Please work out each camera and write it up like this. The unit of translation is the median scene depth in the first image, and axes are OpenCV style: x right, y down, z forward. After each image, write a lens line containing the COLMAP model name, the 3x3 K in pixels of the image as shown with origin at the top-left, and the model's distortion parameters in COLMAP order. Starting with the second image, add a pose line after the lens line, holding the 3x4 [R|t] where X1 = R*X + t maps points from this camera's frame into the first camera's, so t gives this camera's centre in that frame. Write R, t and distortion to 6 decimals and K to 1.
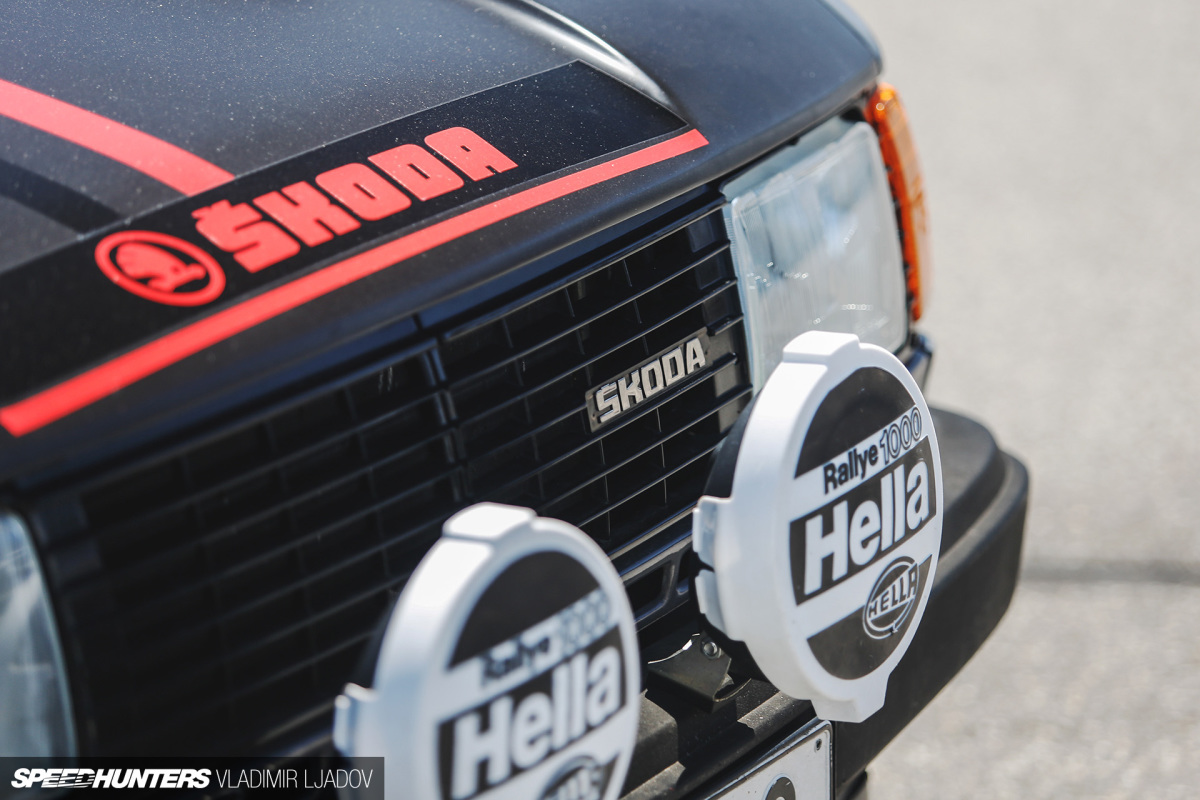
lens RADIAL K [[5094.8, 0, 600.0], [0, 5094.8, 400.0], [0, 0, 1]] dist [0.531735, 0.514009]
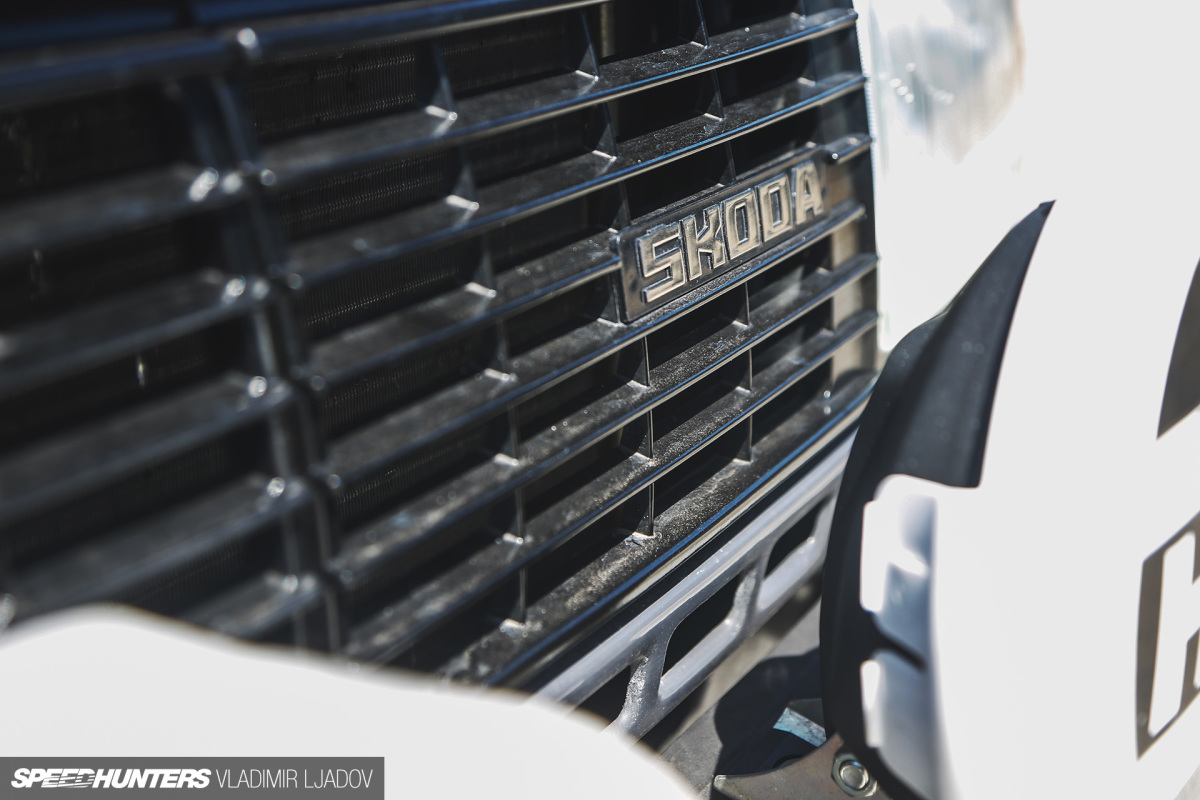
lens RADIAL K [[1728.6, 0, 600.0], [0, 1728.6, 400.0], [0, 0, 1]] dist [0.006464, 0.015480]
pose [[0.999058, -0.000760, -0.043380, 0.002936], [0.003284, 0.998303, 0.058141, 0.004226], [0.043262, -0.058228, 0.997365, 0.825276]]
